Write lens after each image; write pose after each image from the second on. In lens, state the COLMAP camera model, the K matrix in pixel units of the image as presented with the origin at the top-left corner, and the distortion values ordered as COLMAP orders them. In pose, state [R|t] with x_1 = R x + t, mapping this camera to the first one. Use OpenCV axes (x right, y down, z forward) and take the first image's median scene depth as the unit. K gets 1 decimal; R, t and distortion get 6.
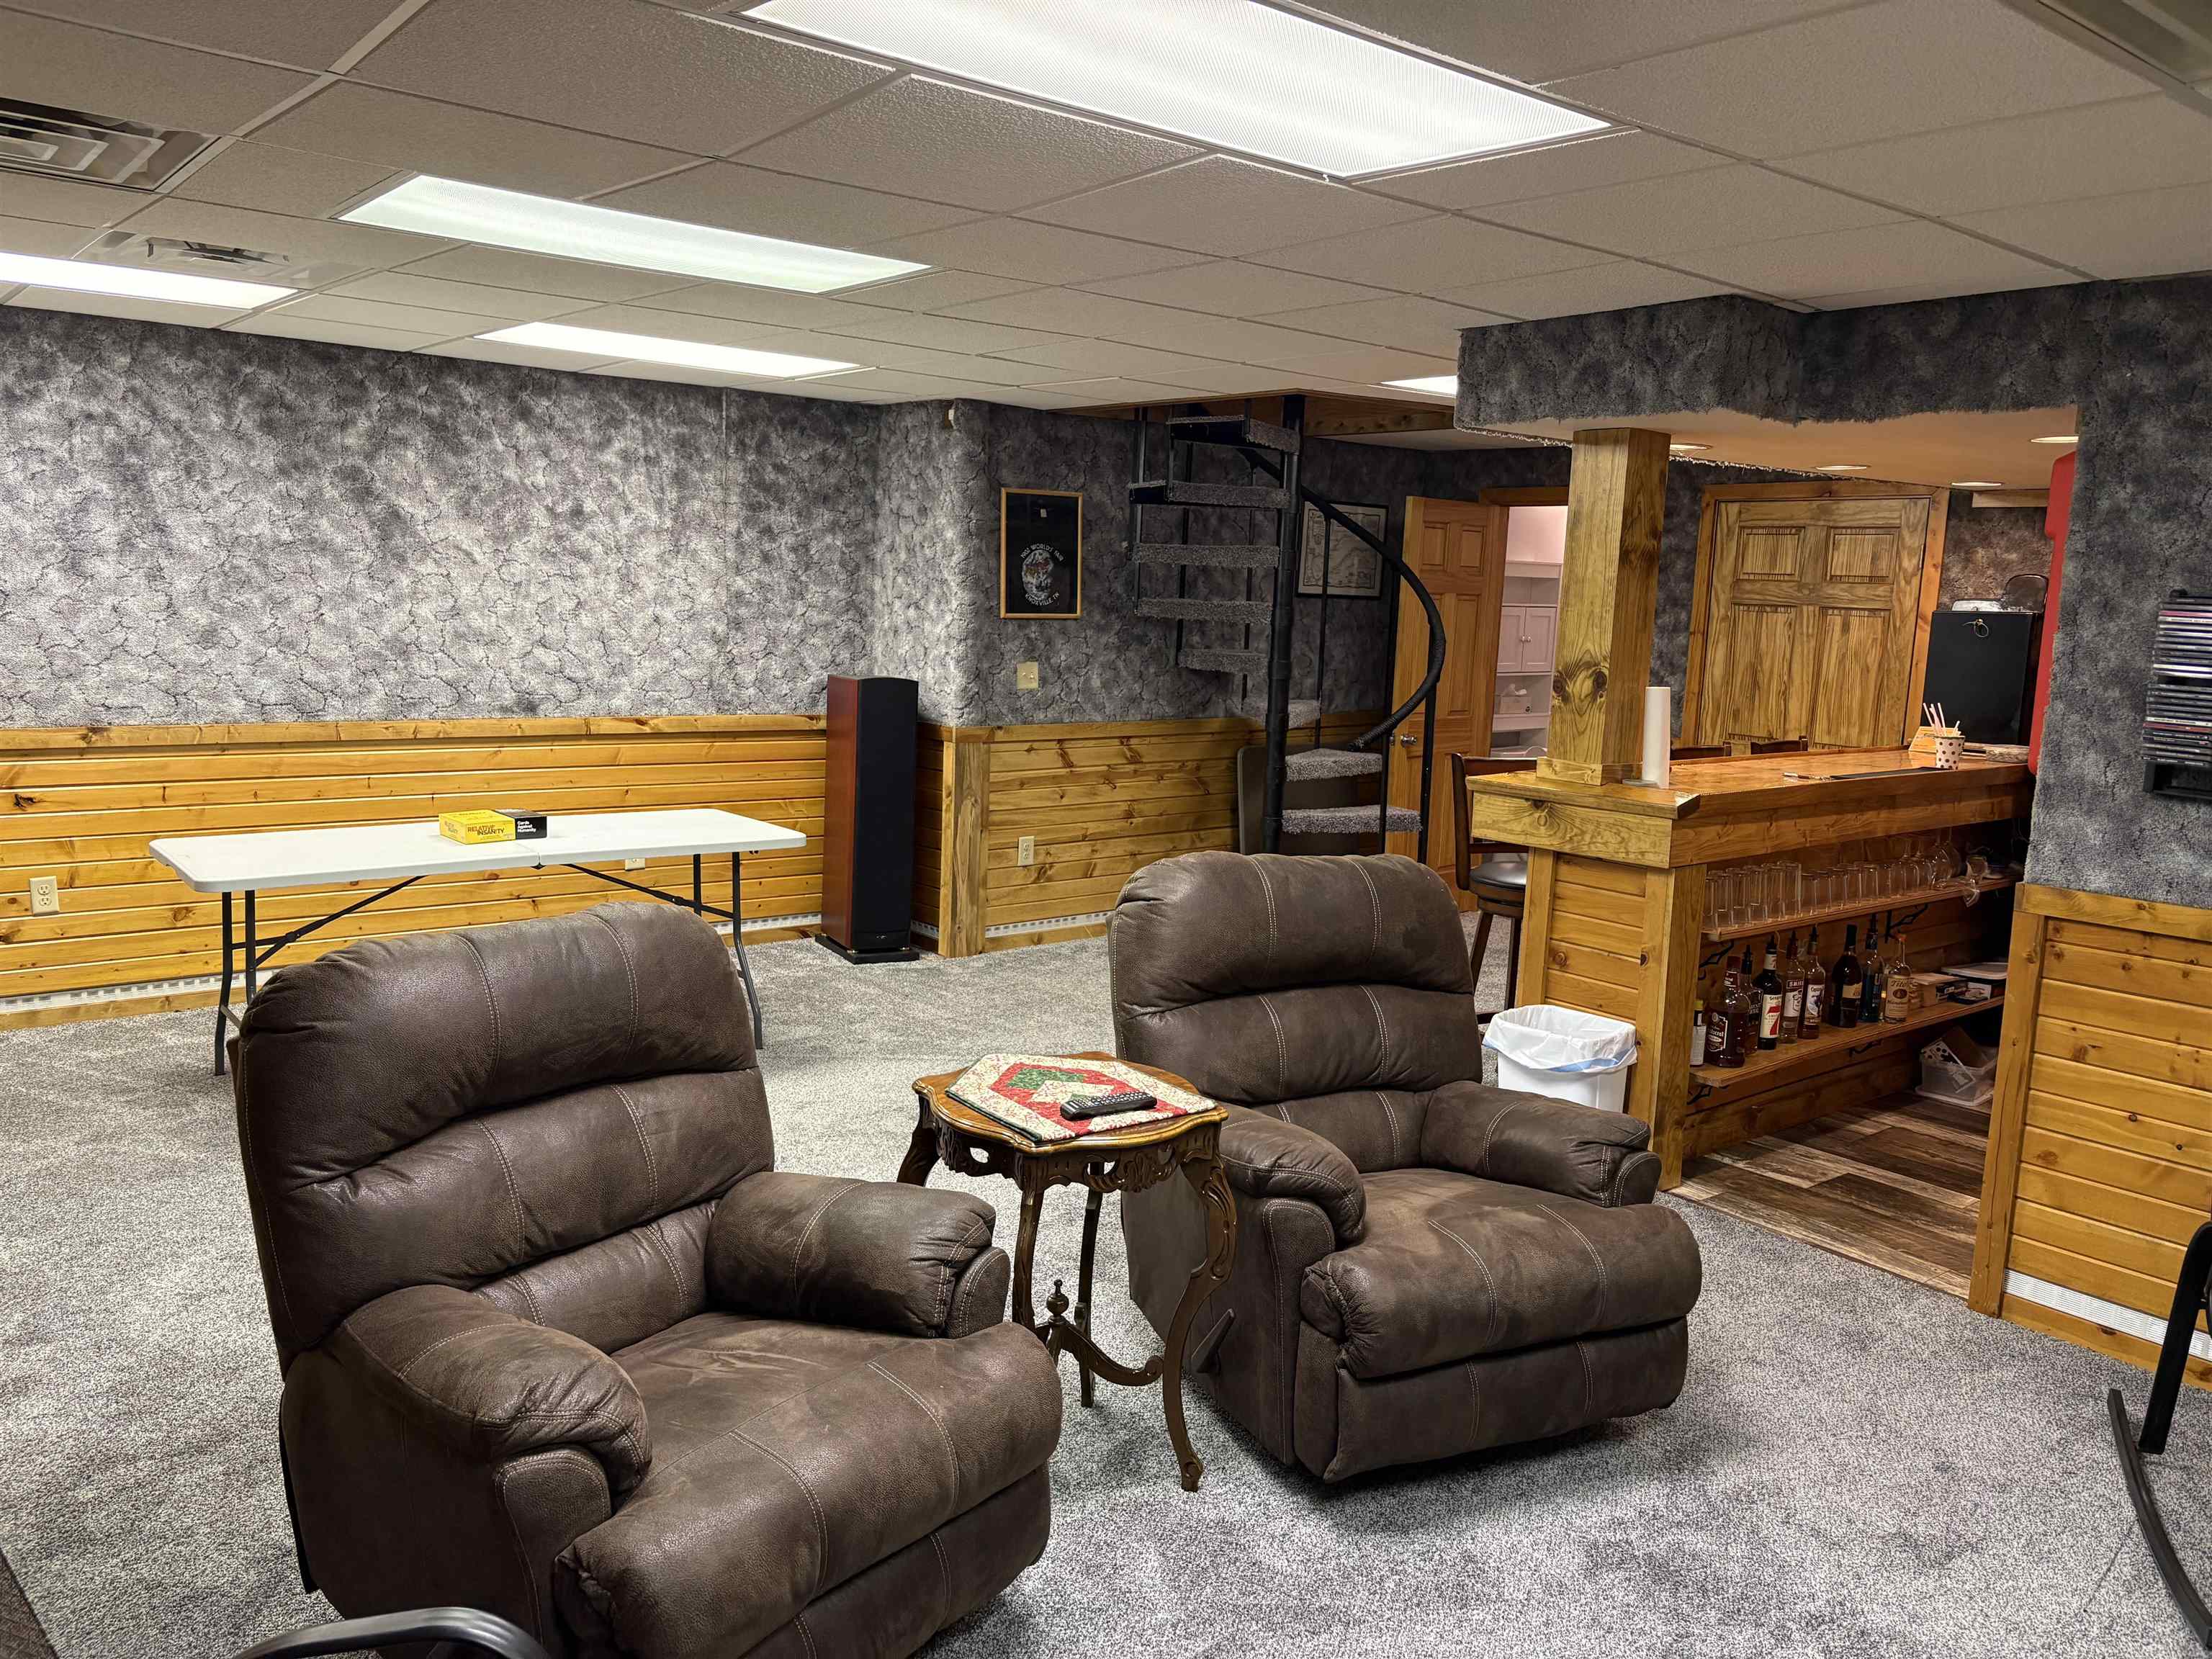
lens RADIAL K [[1675.2, 0, 1109.3], [0, 1675.2, 844.4], [0, 0, 1]] dist [0.032238, -0.038509]
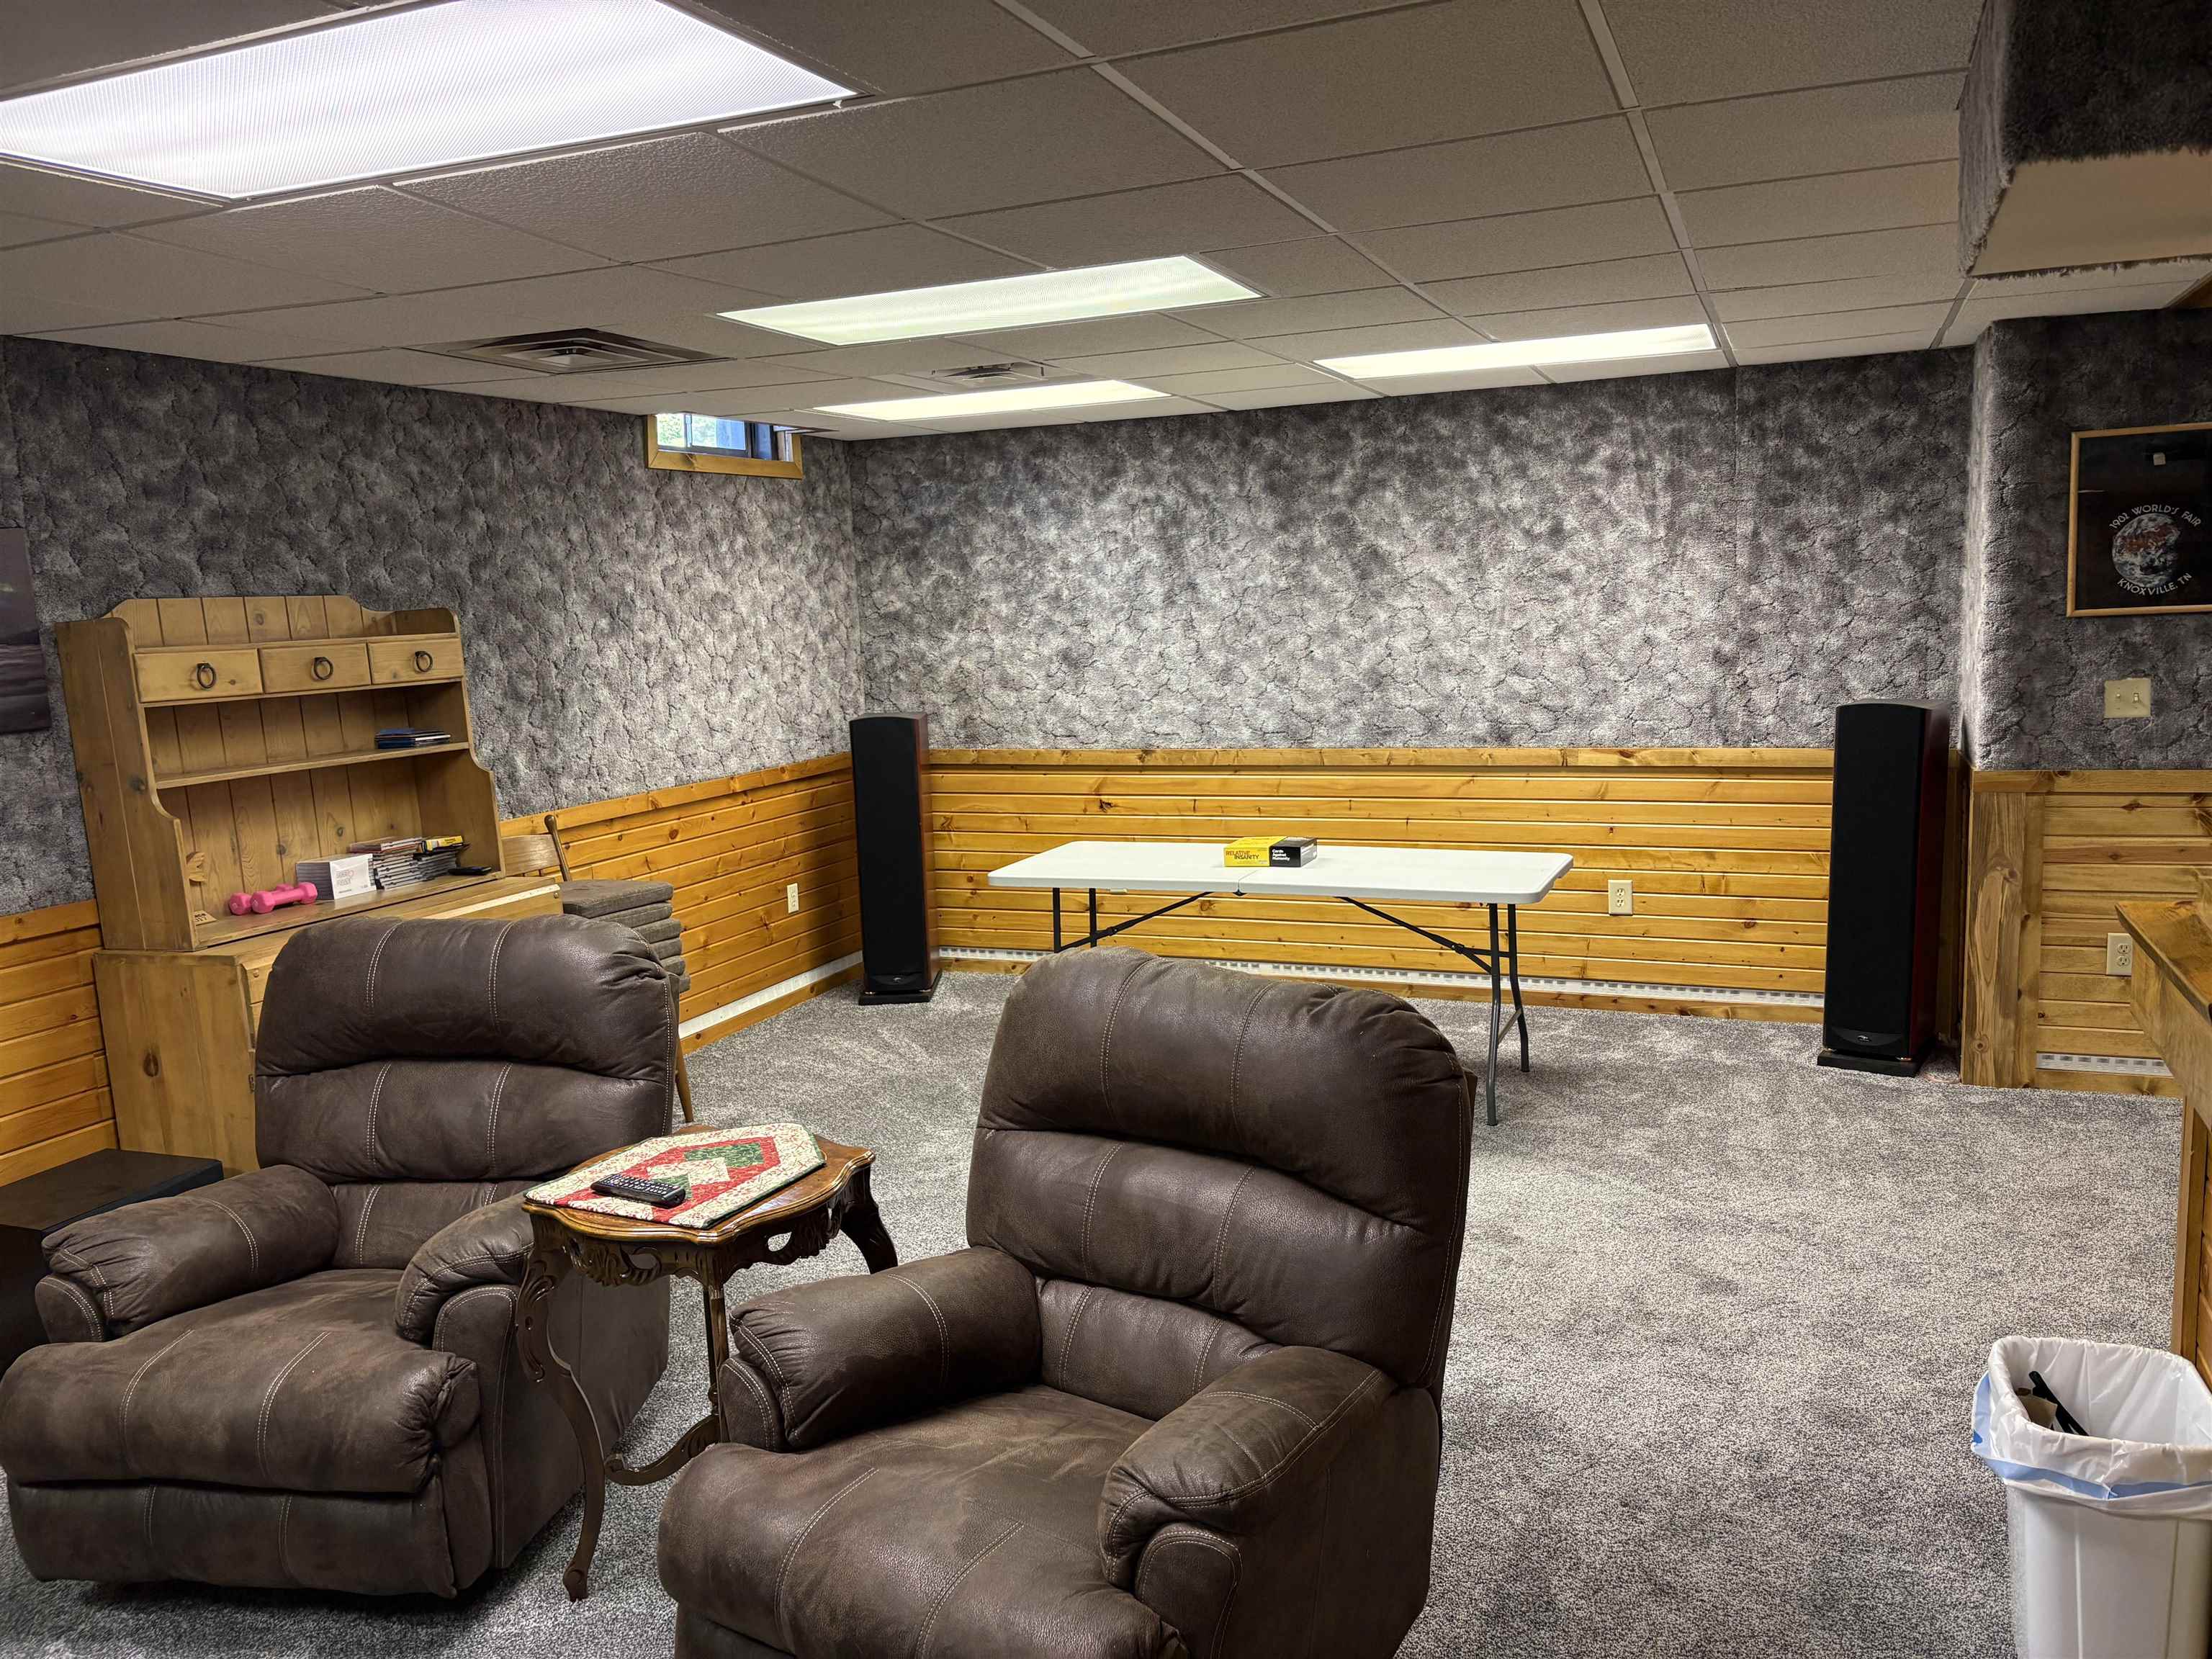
lens RADIAL K [[1675.2, 0, 1106.0], [0, 1675.2, 823.8], [0, 0, 1]] dist [0.032238, -0.038509]
pose [[0.461507, 0.060622, -0.885063, 0.413722], [-0.076971, 0.996636, 0.028128, -0.041067], [0.883791, 0.055143, 0.464621, 0.347943]]
